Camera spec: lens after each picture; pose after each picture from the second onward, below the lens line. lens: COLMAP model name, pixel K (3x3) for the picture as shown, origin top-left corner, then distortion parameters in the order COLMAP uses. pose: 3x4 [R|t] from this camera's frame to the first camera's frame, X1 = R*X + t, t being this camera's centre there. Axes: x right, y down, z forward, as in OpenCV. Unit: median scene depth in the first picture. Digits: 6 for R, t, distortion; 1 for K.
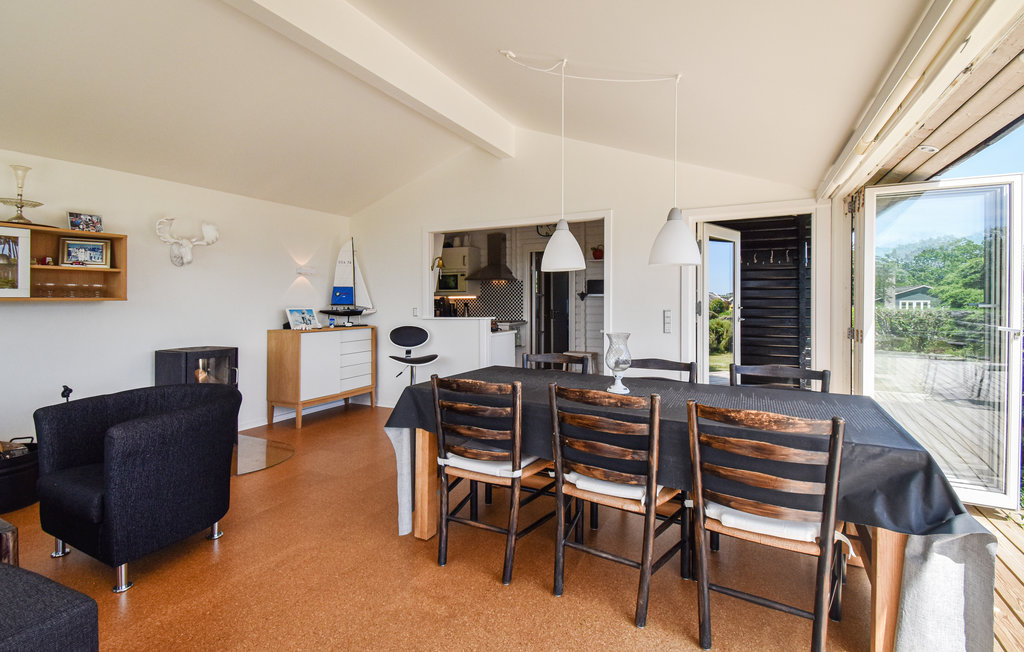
lens RADIAL K [[465.5, 0, 515.6], [0, 465.5, 301.1], [0, 0, 1]] dist [0.000810, 0.000069]
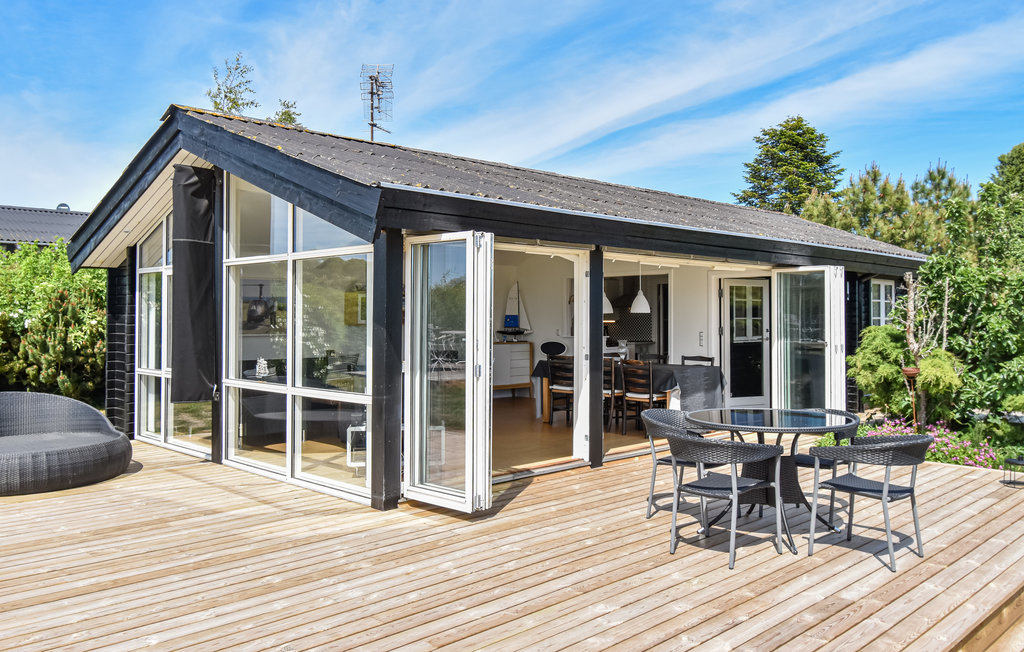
lens RADIAL K [[796.0, 0, 512.0], [0, 796.0, 326.0], [0, 0, 1]] dist [-0.000049, -0.000030]
pose [[0.943415, 0.005798, -0.331564, 0.951890], [-0.004150, 0.999975, 0.005678, -0.021265], [0.331589, -0.003981, 0.943416, -2.811998]]
